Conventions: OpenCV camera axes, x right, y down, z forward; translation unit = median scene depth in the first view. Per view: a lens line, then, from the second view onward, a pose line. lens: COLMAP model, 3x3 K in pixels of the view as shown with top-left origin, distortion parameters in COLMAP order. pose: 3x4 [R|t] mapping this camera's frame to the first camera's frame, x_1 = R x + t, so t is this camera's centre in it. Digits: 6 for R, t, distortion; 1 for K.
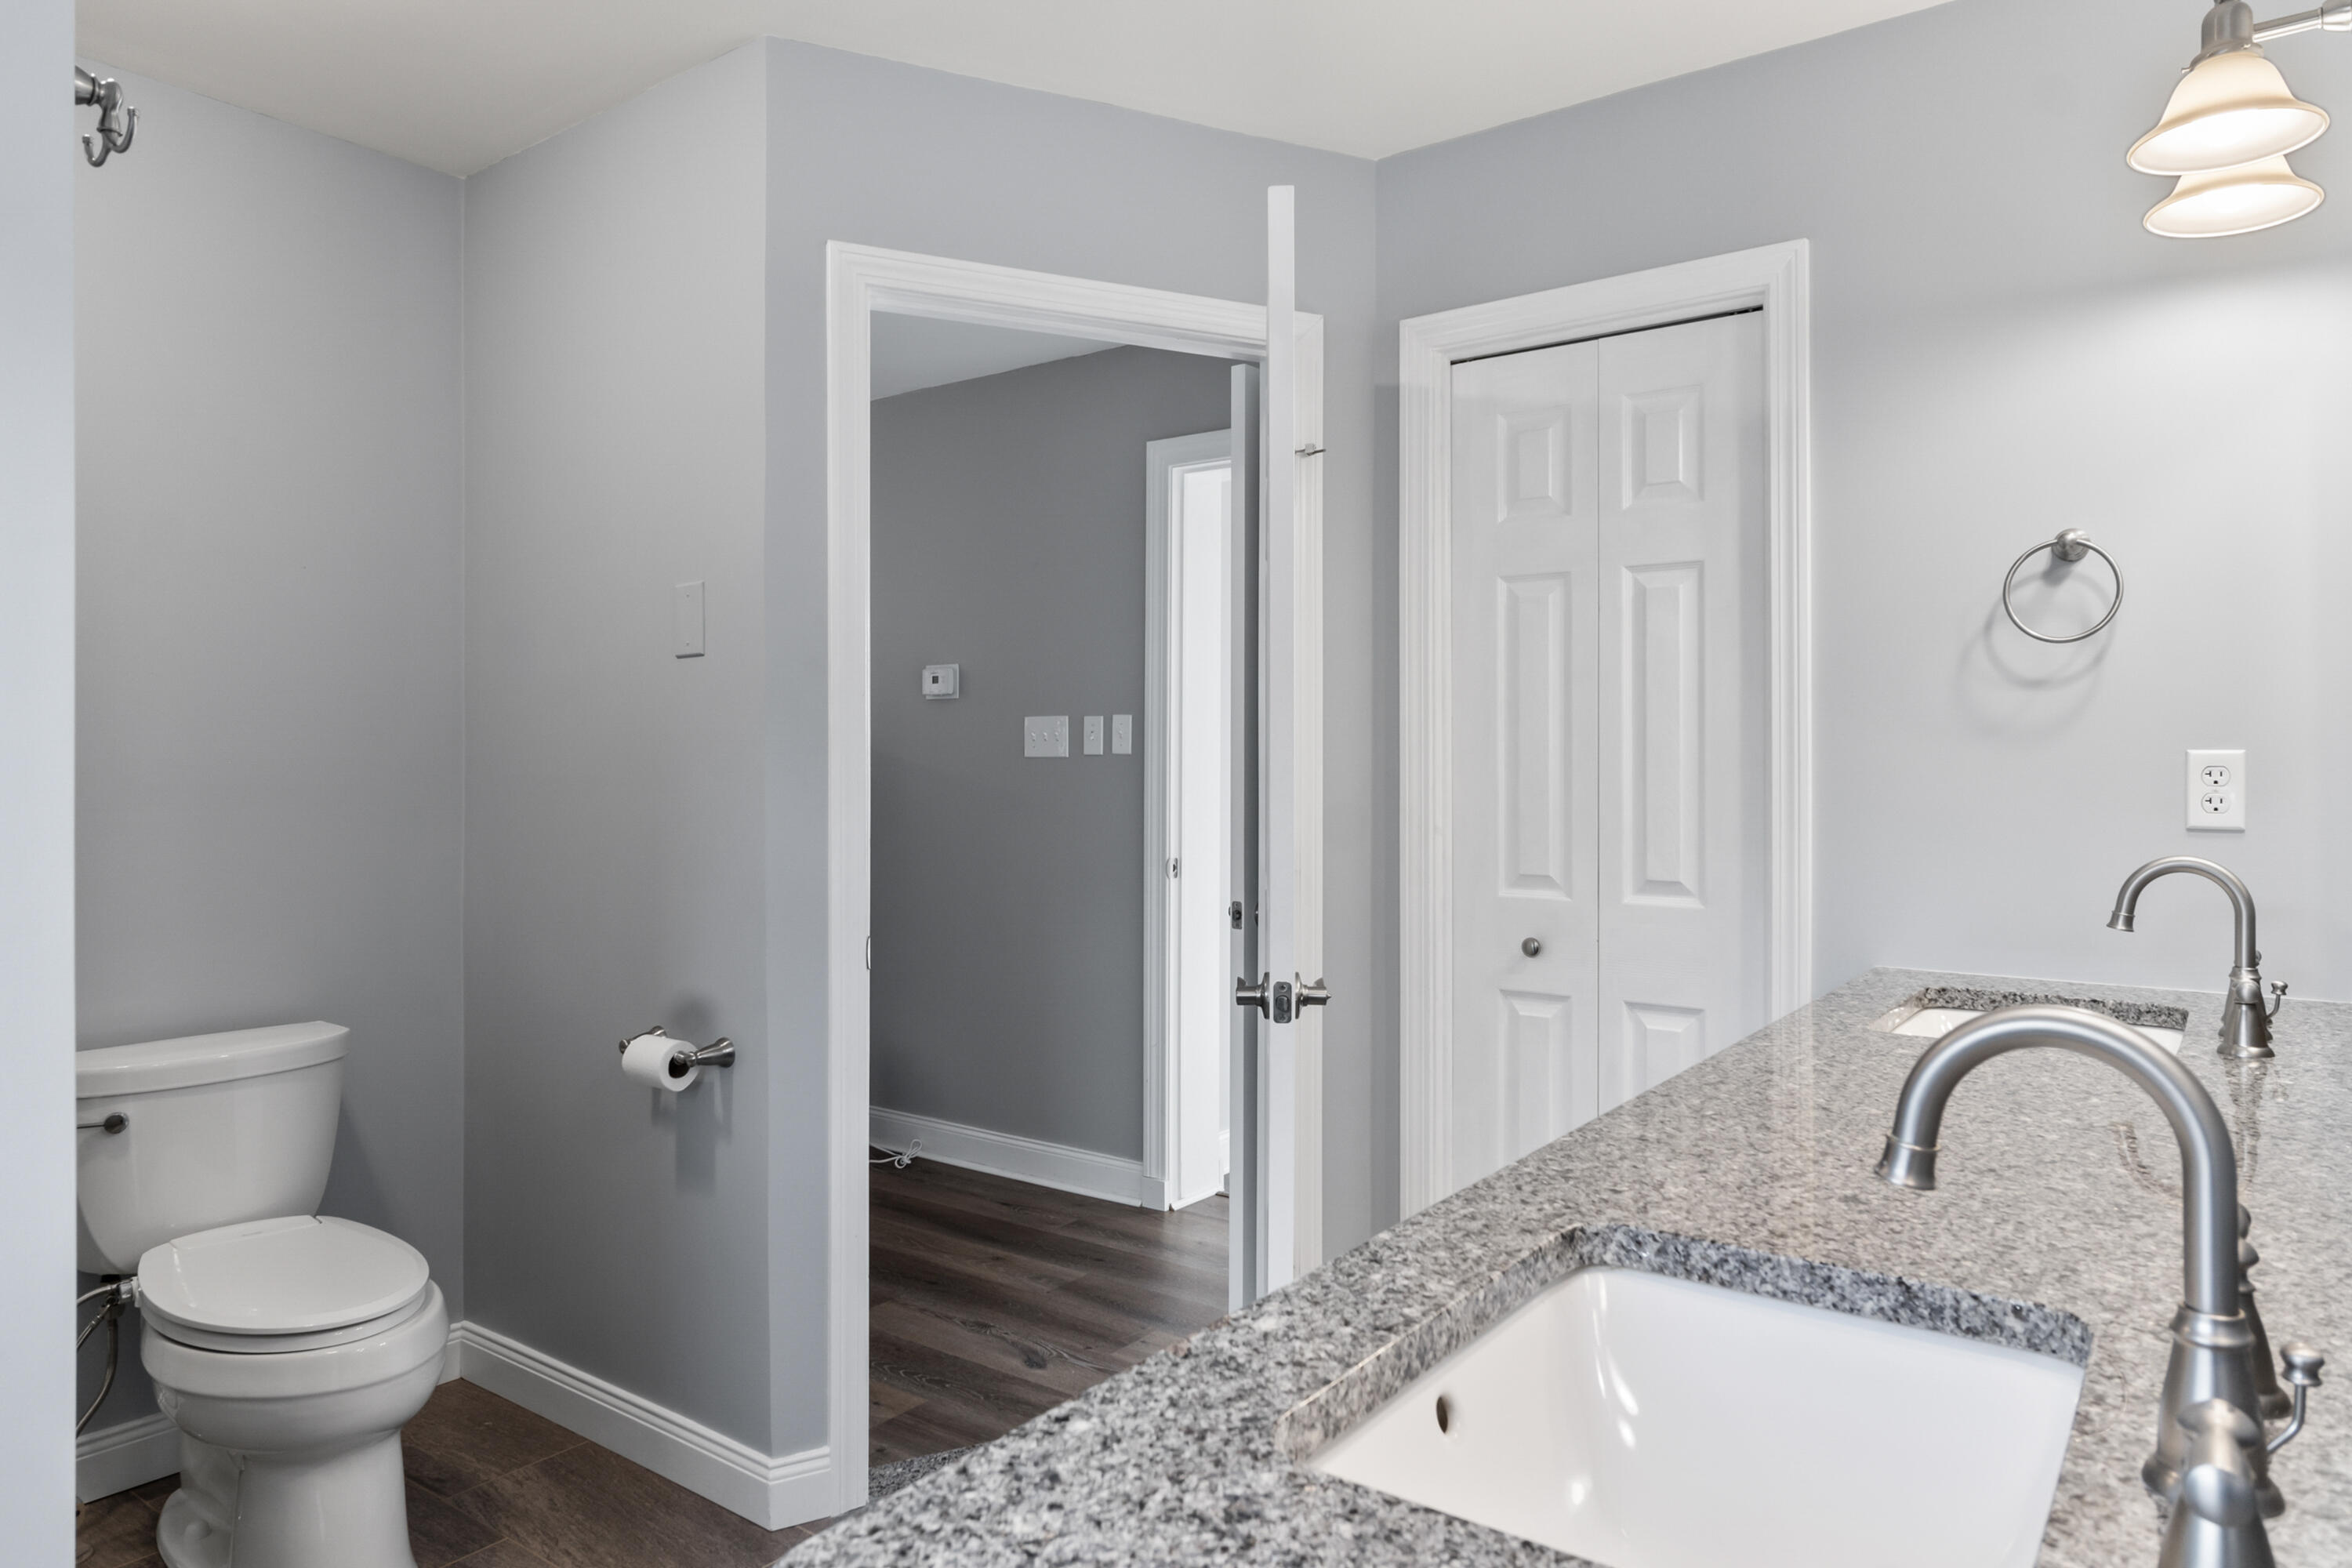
lens RADIAL K [[1450.1, 0, 1174.6], [0, 1450.1, 773.8], [0, 0, 1]] dist [0.001764, 0.000191]
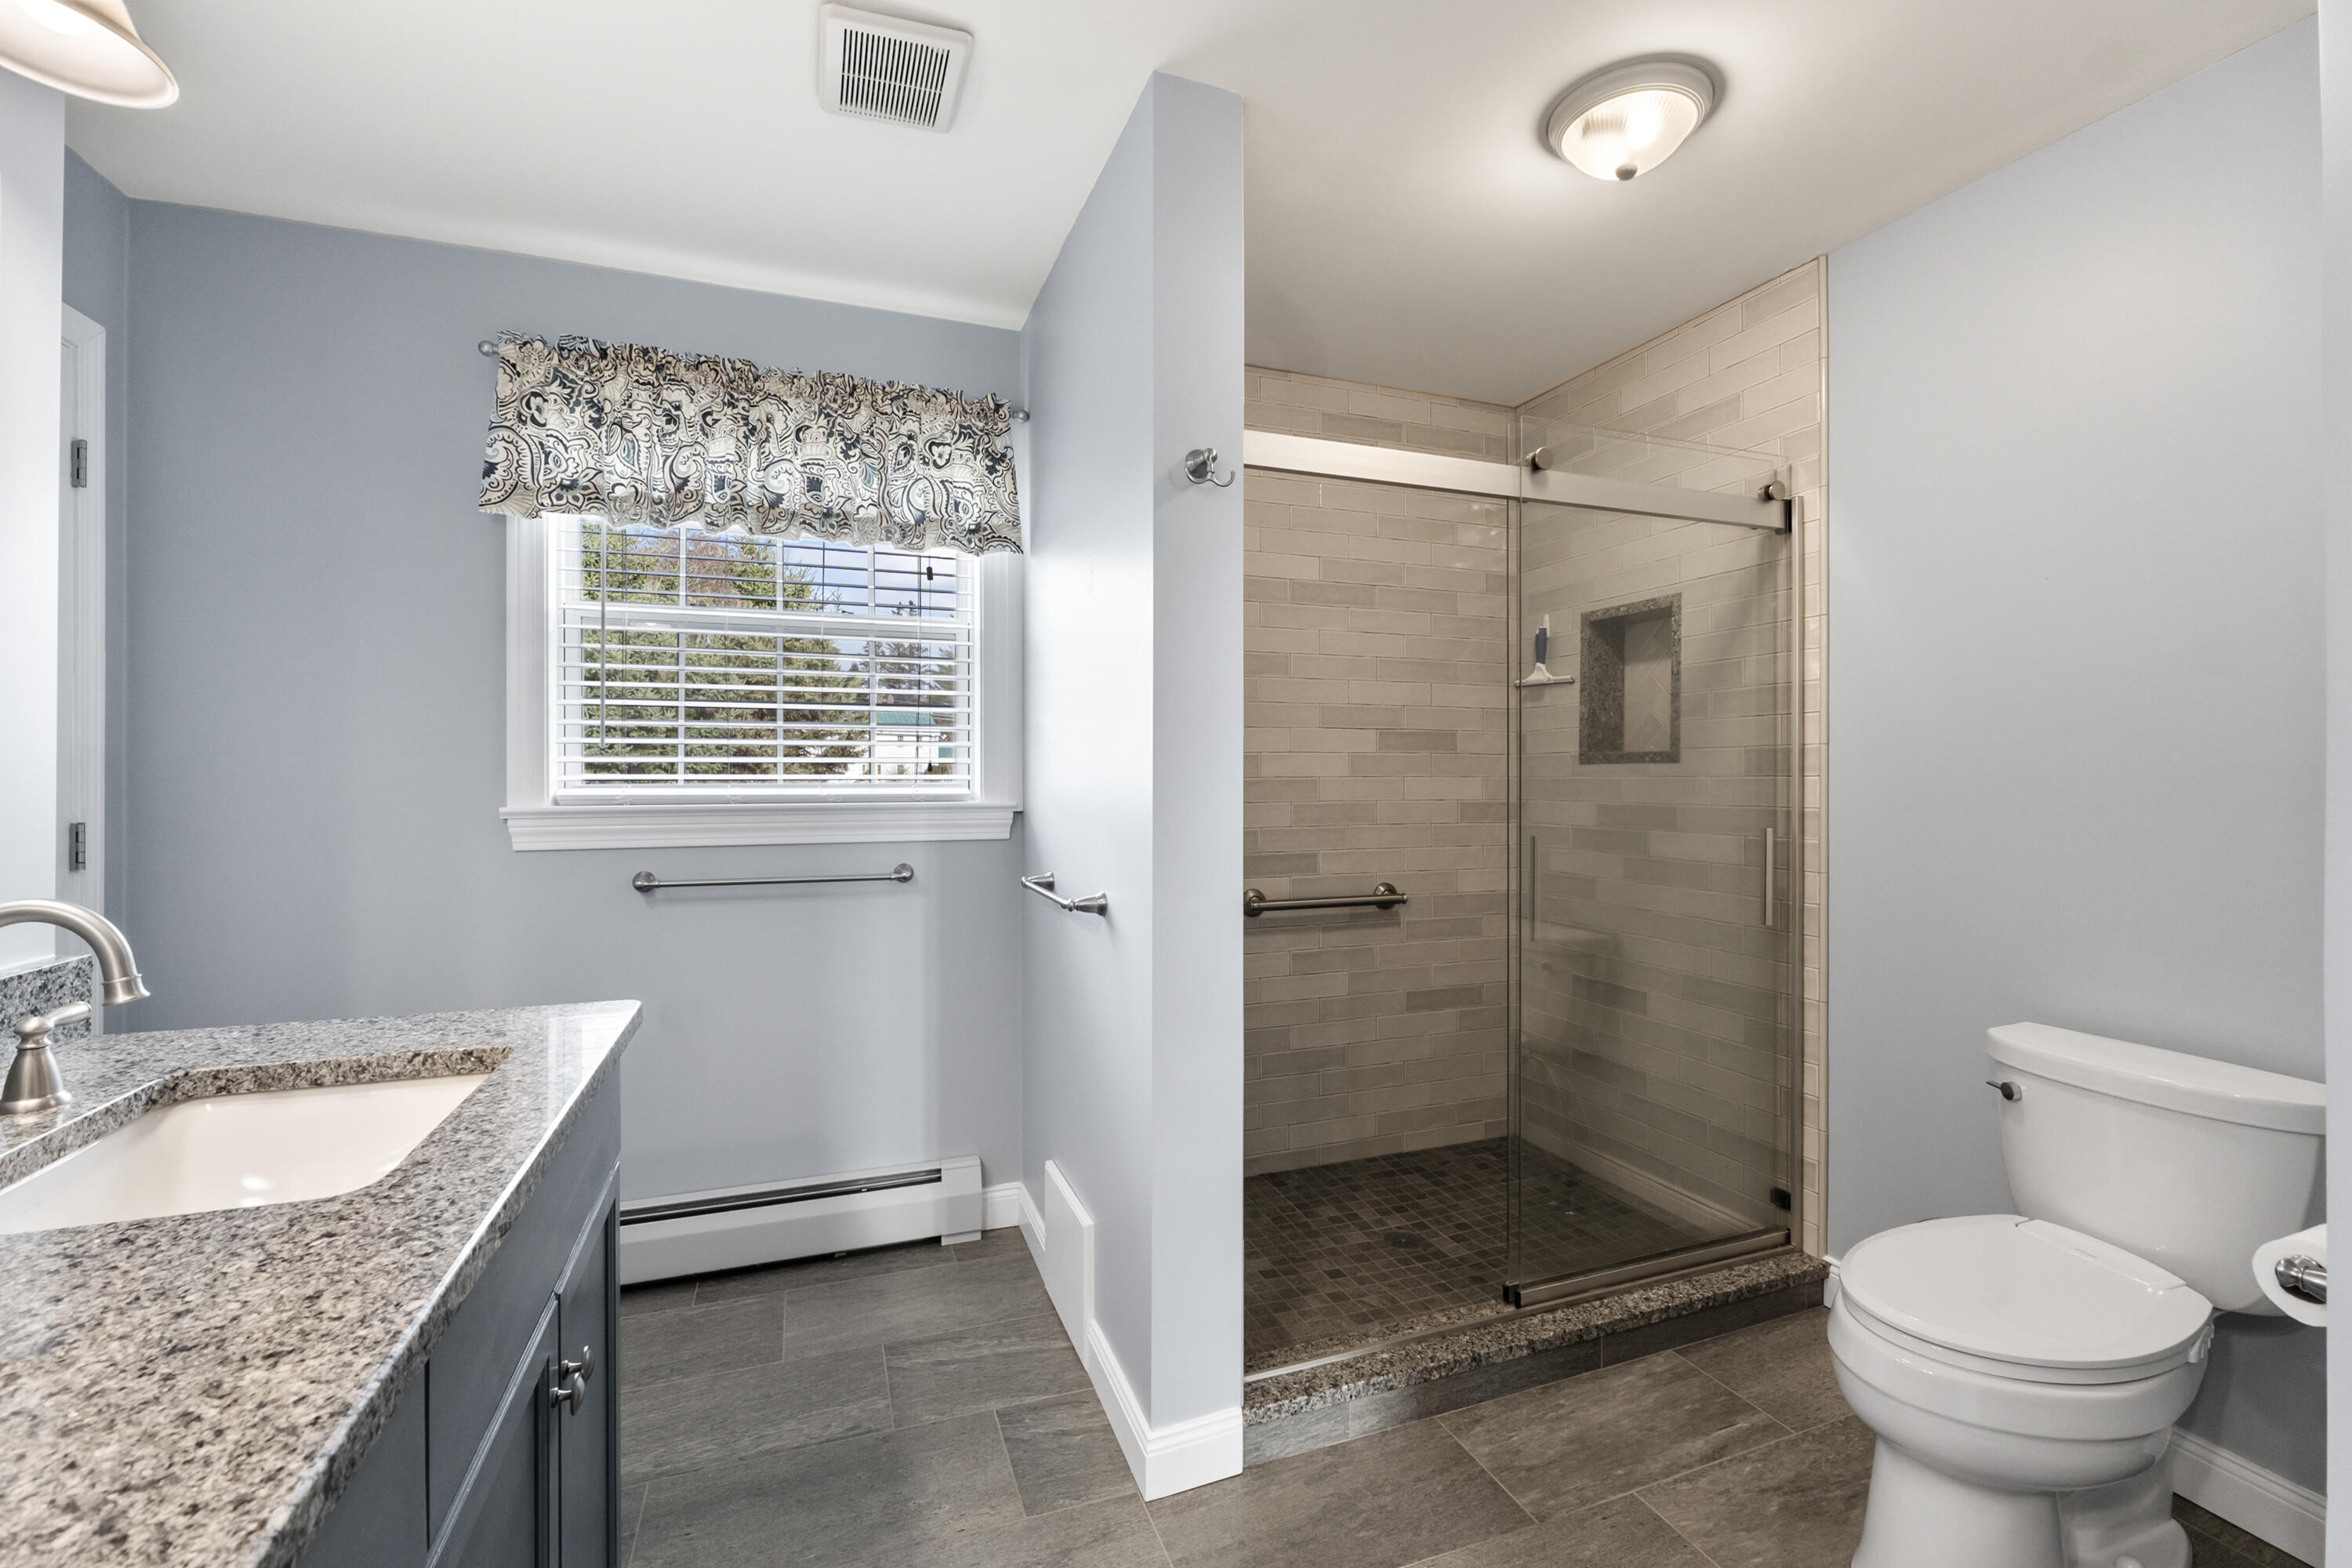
lens RADIAL K [[1000.6, 0, 1169.8], [0, 1000.6, 772.8], [0, 0, 1]] dist [-0.004480, -0.000774]
pose [[-0.547864, 0.003337, -0.836561, 0.542397], [-0.009208, 0.999907, 0.010019, -0.013136], [0.836517, 0.013192, -0.547782, 1.798663]]
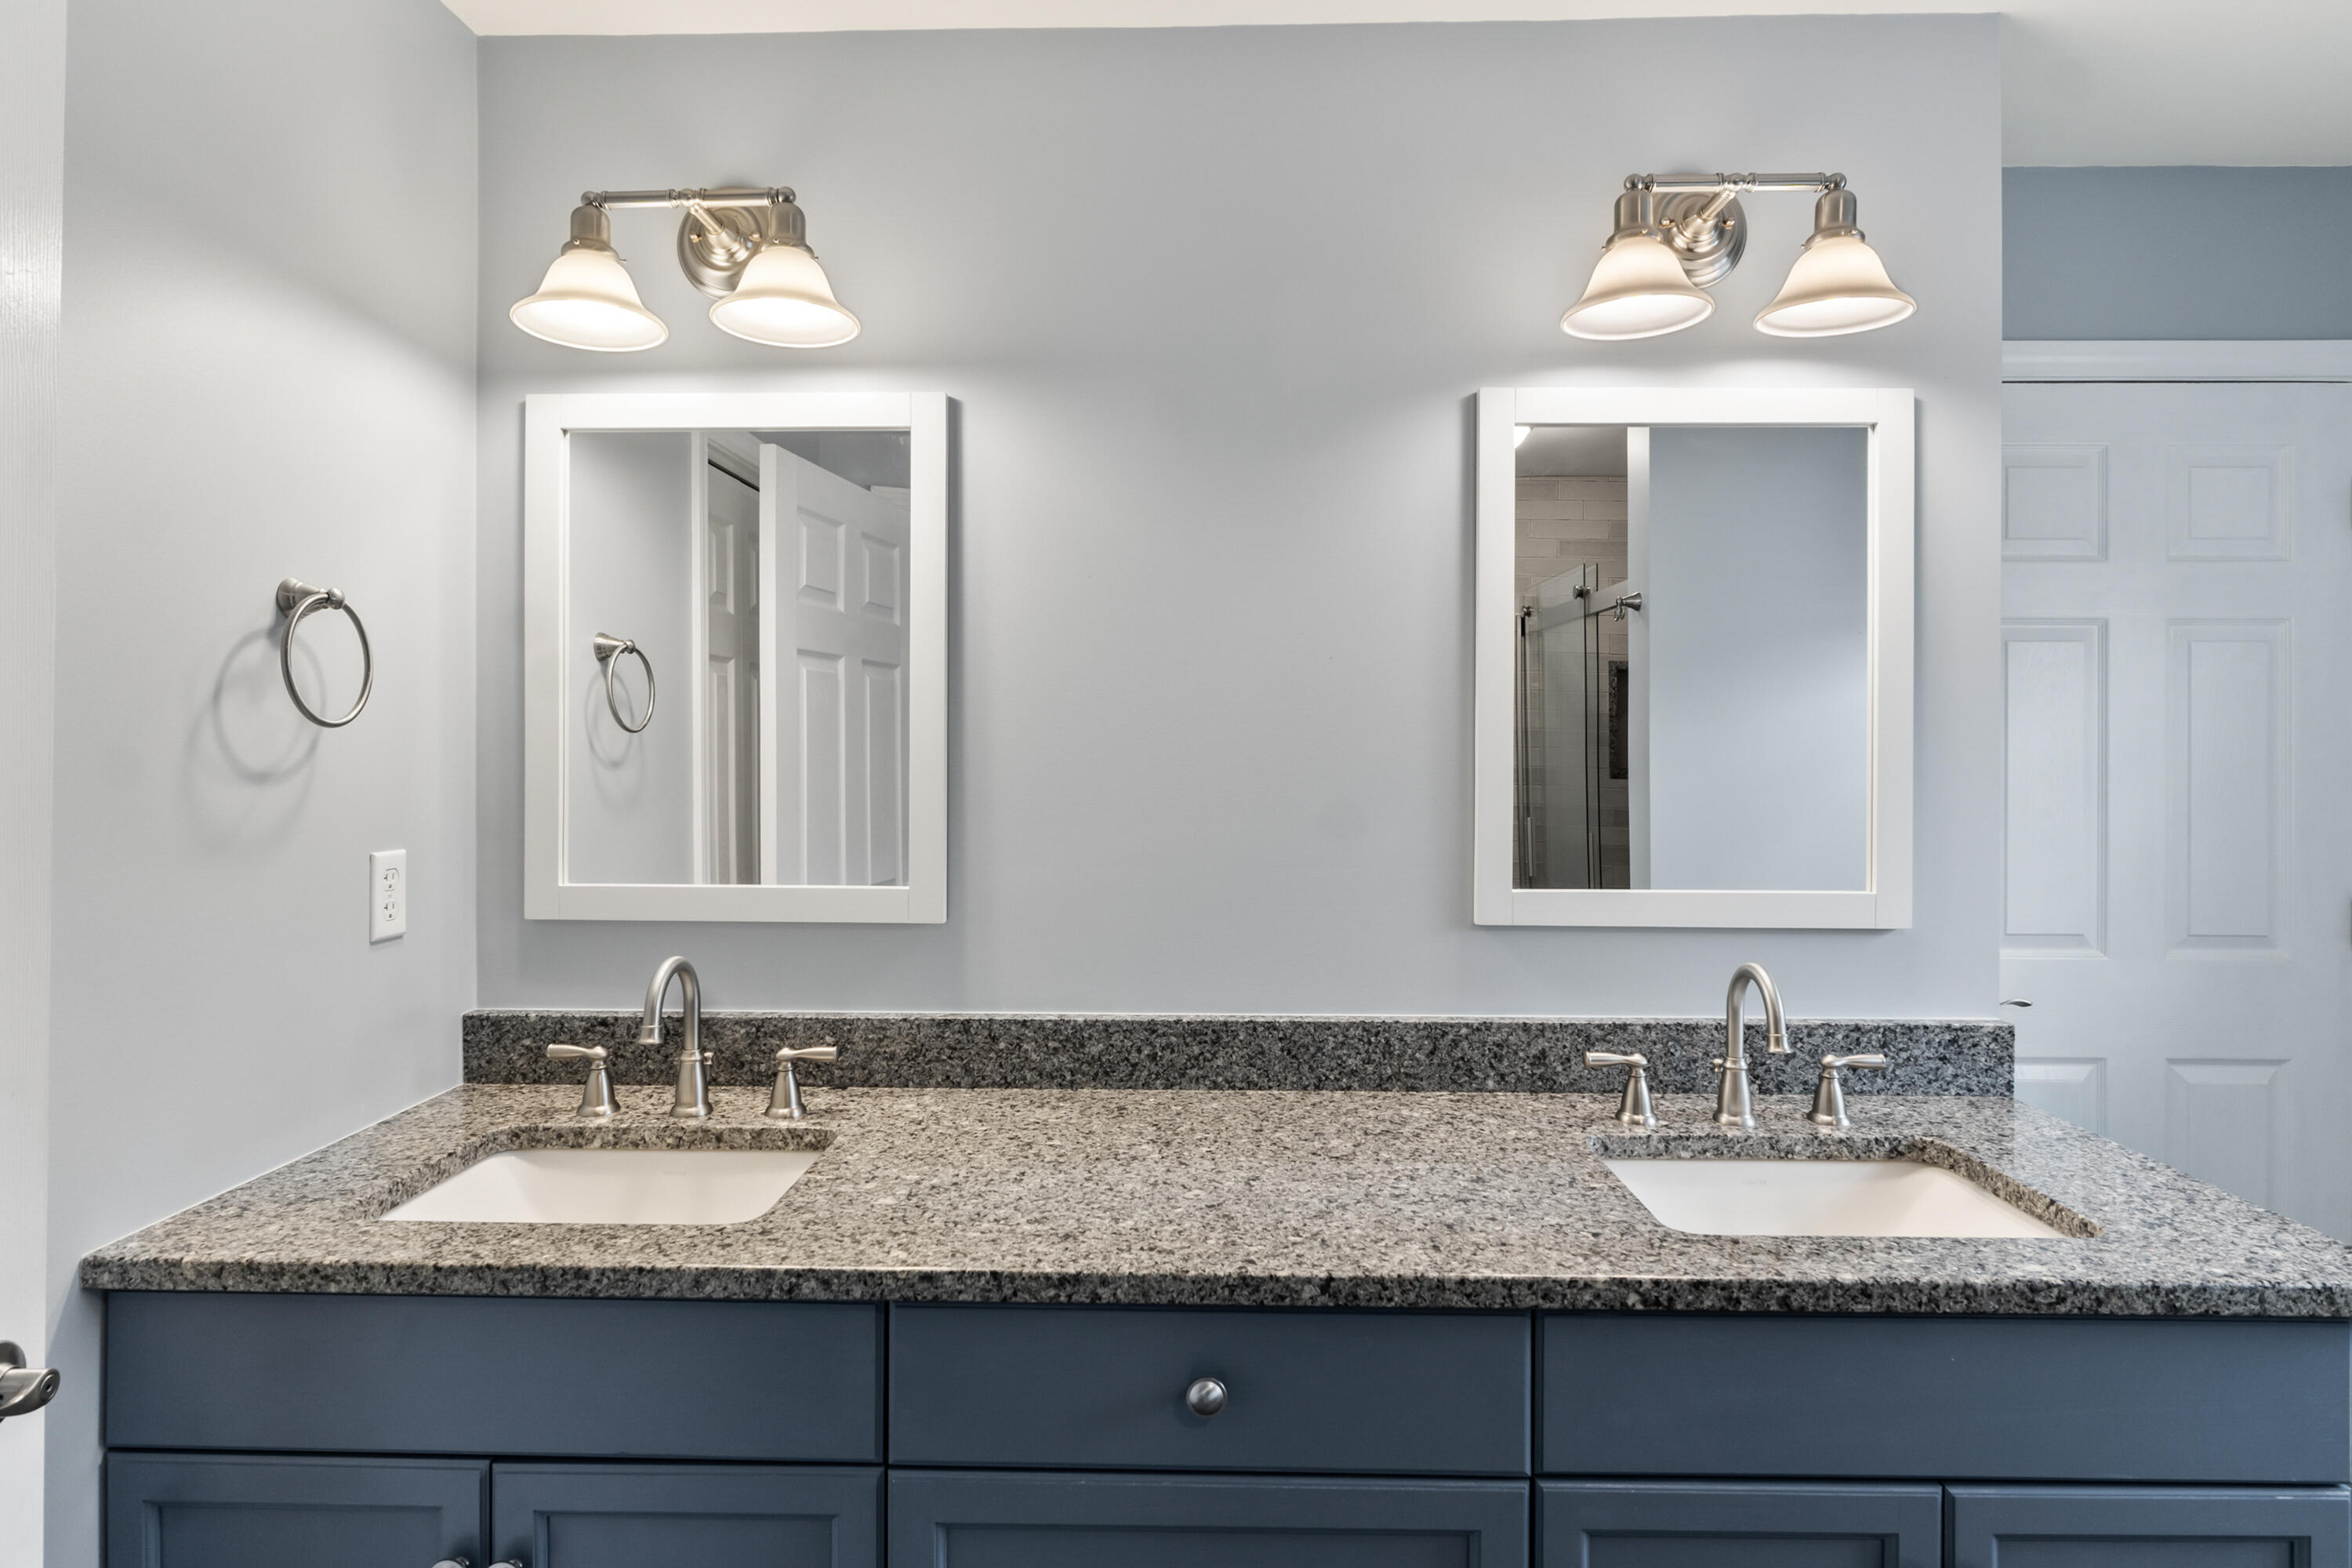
lens RADIAL K [[1242.6, 0, 1175.0], [0, 1242.6, 758.6], [0, 0, 1]] dist [-0.007001, -0.000455]
pose [[-0.573081, -0.008243, 0.819457, -0.384332], [0.007269, 0.999859, 0.015141, -0.155326], [-0.819466, 0.014634, -0.572940, 1.951982]]
